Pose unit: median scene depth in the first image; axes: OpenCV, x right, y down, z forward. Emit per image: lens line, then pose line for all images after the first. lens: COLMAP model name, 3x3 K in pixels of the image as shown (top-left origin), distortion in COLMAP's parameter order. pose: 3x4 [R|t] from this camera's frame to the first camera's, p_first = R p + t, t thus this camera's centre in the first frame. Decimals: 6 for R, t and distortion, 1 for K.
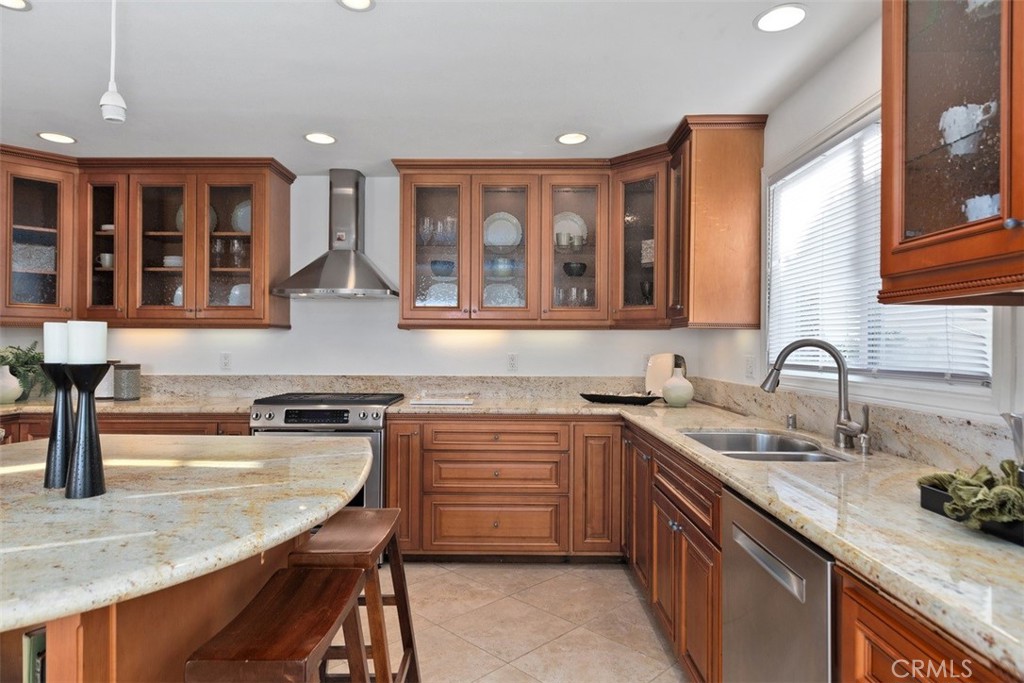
lens RADIAL K [[590.1, 0, 507.1], [0, 590.1, 341.8], [0, 0, 1]] dist [0.000006, -0.000983]
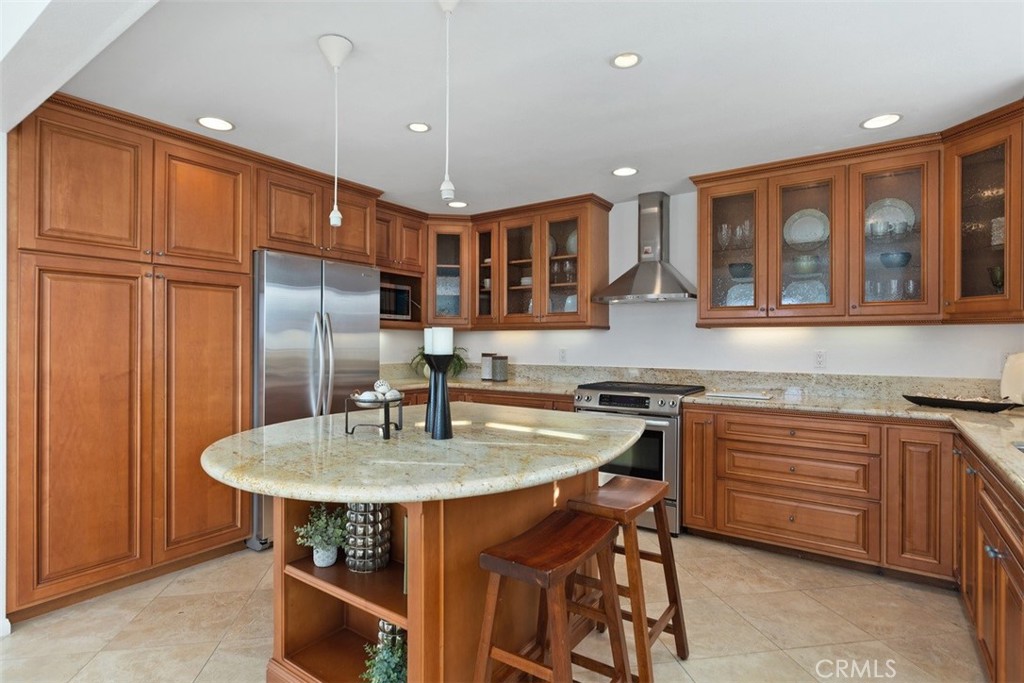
lens RADIAL K [[520.9, 0, 506.2], [0, 520.9, 339.0], [0, 0, 1]] dist [-0.000014, -0.000111]
pose [[0.821811, -0.004934, -0.569739, 0.085628], [0.004469, 0.999988, -0.002214, -0.000045], [0.569743, -0.000727, 0.821823, -0.016729]]
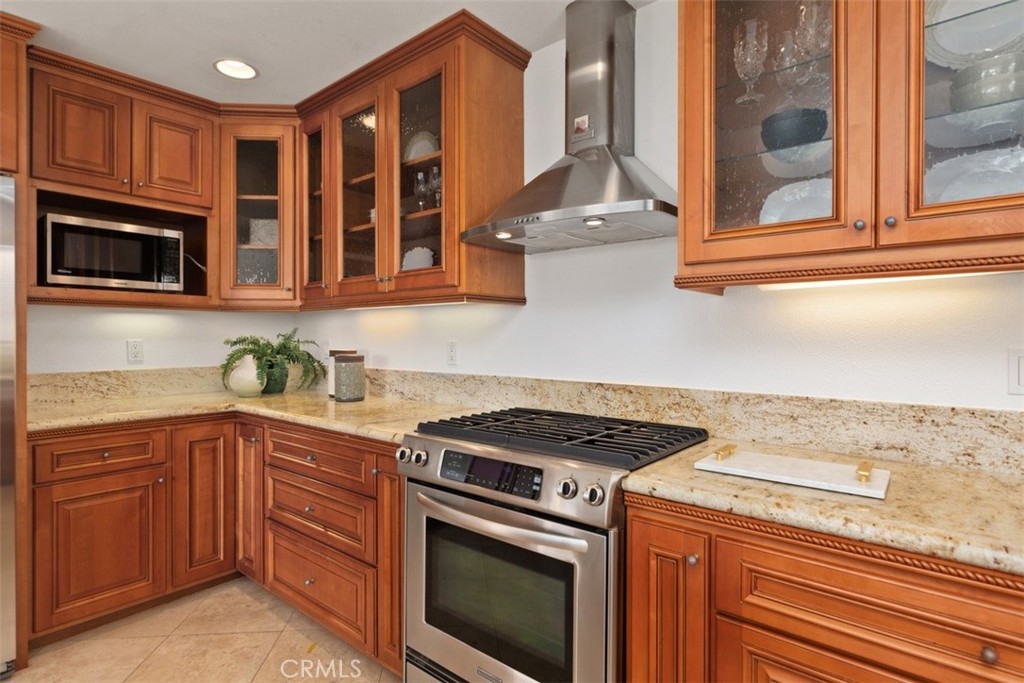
lens RADIAL K [[520.9, 0, 506.2], [0, 520.9, 339.0], [0, 0, 1]] dist [-0.000014, -0.000111]
pose [[0.766345, 0.000366, -0.642429, -0.033451], [0.006732, 0.999940, 0.008601, 0.012140], [0.642394, -0.010916, 0.766297, 0.649899]]
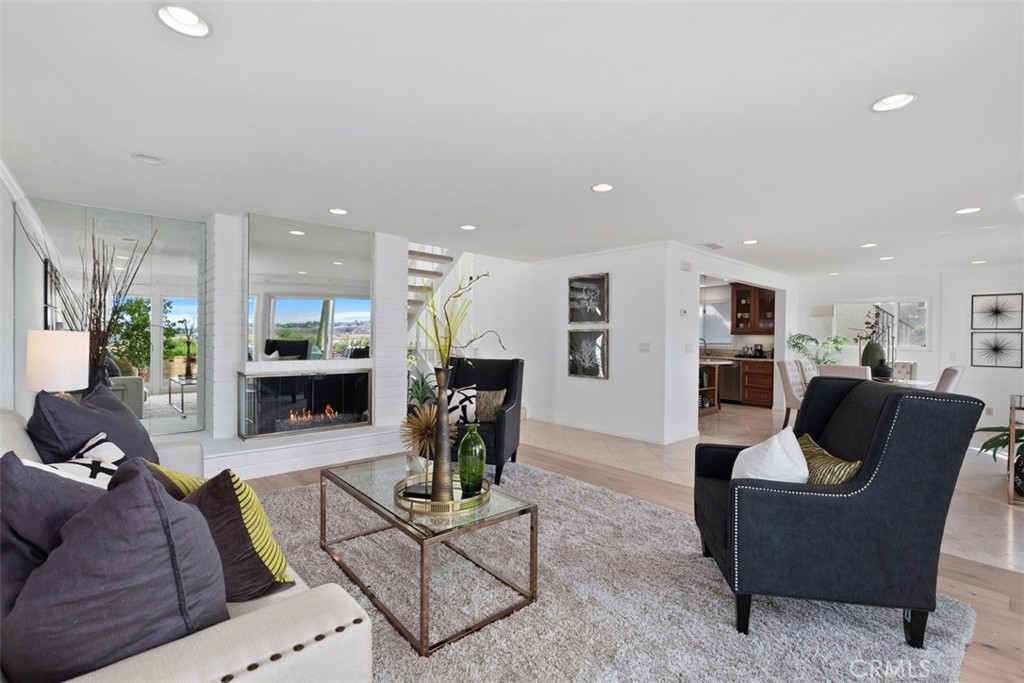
lens RADIAL K [[468.6, 0, 507.8], [0, 468.6, 340.8], [0, 0, 1]] dist [-0.001091, -0.000333]
pose [[0.736355, -0.002031, 0.676592, -2.543043], [-0.010439, 0.999842, 0.014363, -0.017730], [-0.676515, -0.017639, 0.736218, -0.717724]]
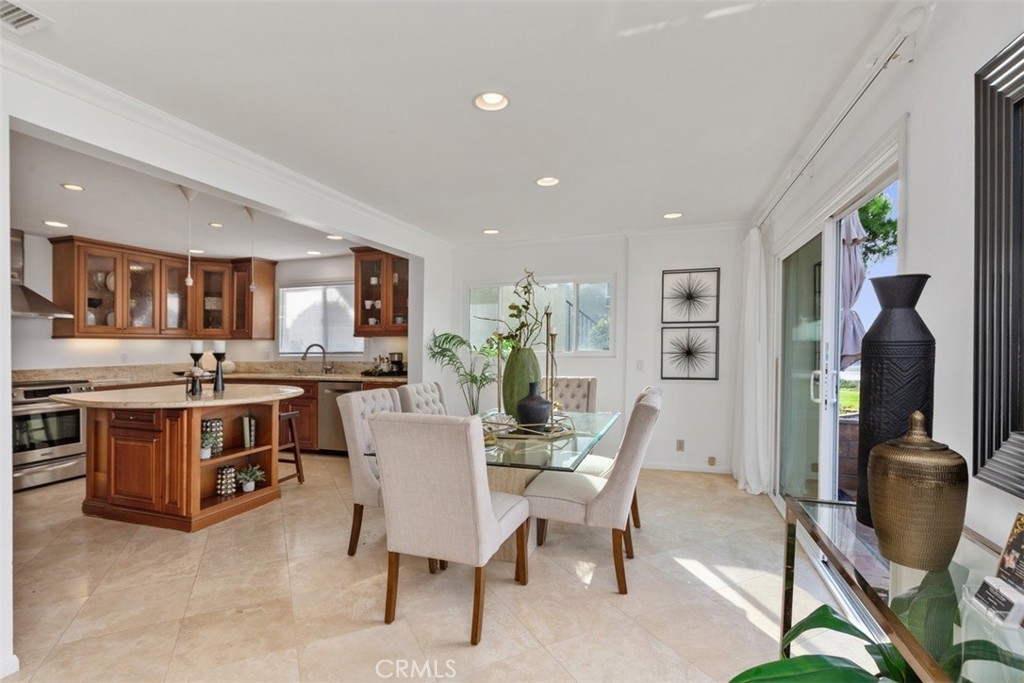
lens RADIAL K [[483.1, 0, 506.7], [0, 483.1, 338.2], [0, 0, 1]] dist [-0.004946, -0.000756]
pose [[0.316274, 0.005206, 0.948653, -1.127992], [0.004164, 0.999968, -0.006876, -0.009198], [-0.948659, 0.006125, 0.316242, -0.596523]]
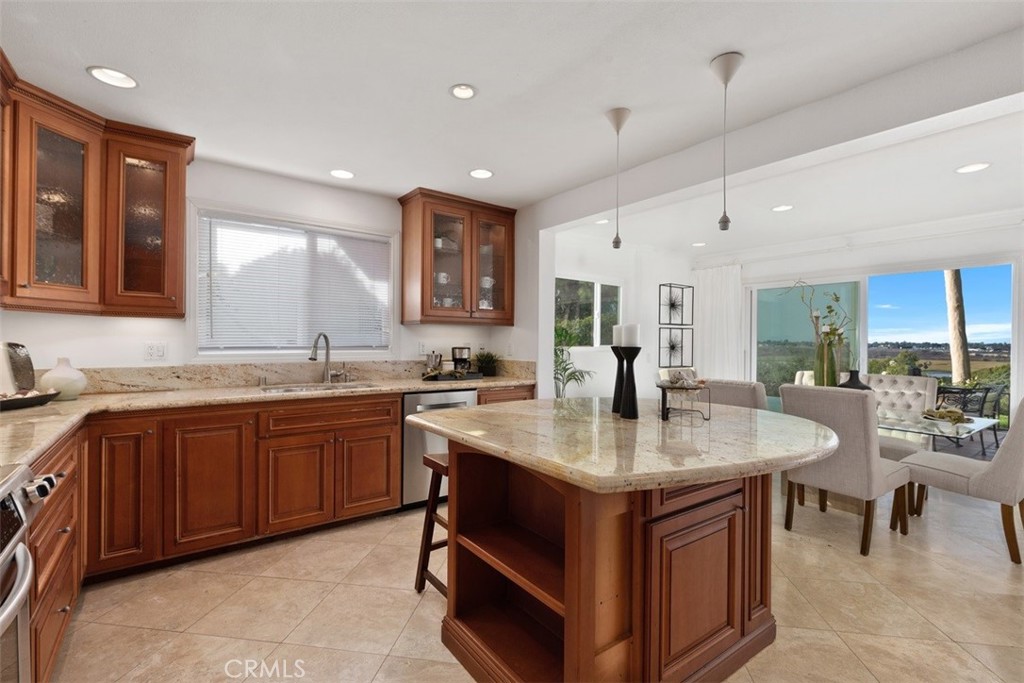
lens RADIAL K [[461.0, 0, 503.4], [0, 461.0, 339.4], [0, 0, 1]] dist [0.000645, -0.000196]
pose [[-0.593347, -0.006933, 0.804917, -0.677962], [-0.015046, 0.999884, -0.002479, 0.009002], [-0.804806, -0.013581, -0.593382, 0.880950]]
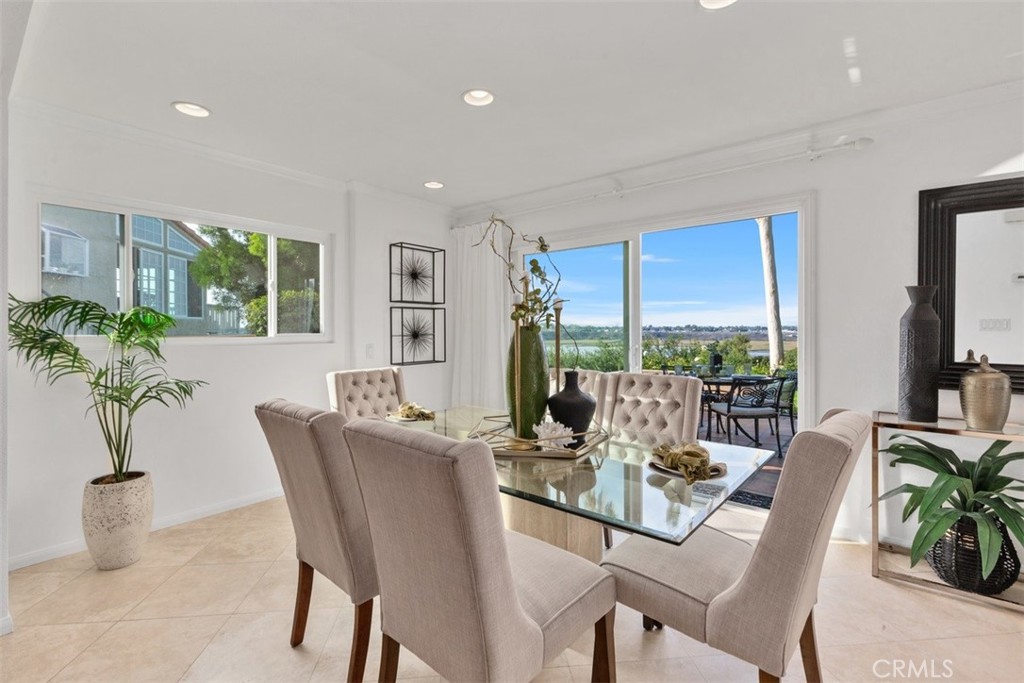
lens RADIAL K [[466.3, 0, 503.9], [0, 466.3, 328.9], [0, 0, 1]] dist [0.001648, 0.000024]
pose [[-0.769697, -0.000195, 0.638409, -0.629910], [-0.001214, 0.999999, -0.001159, 0.009971], [-0.638408, -0.001667, -0.769696, 0.142194]]
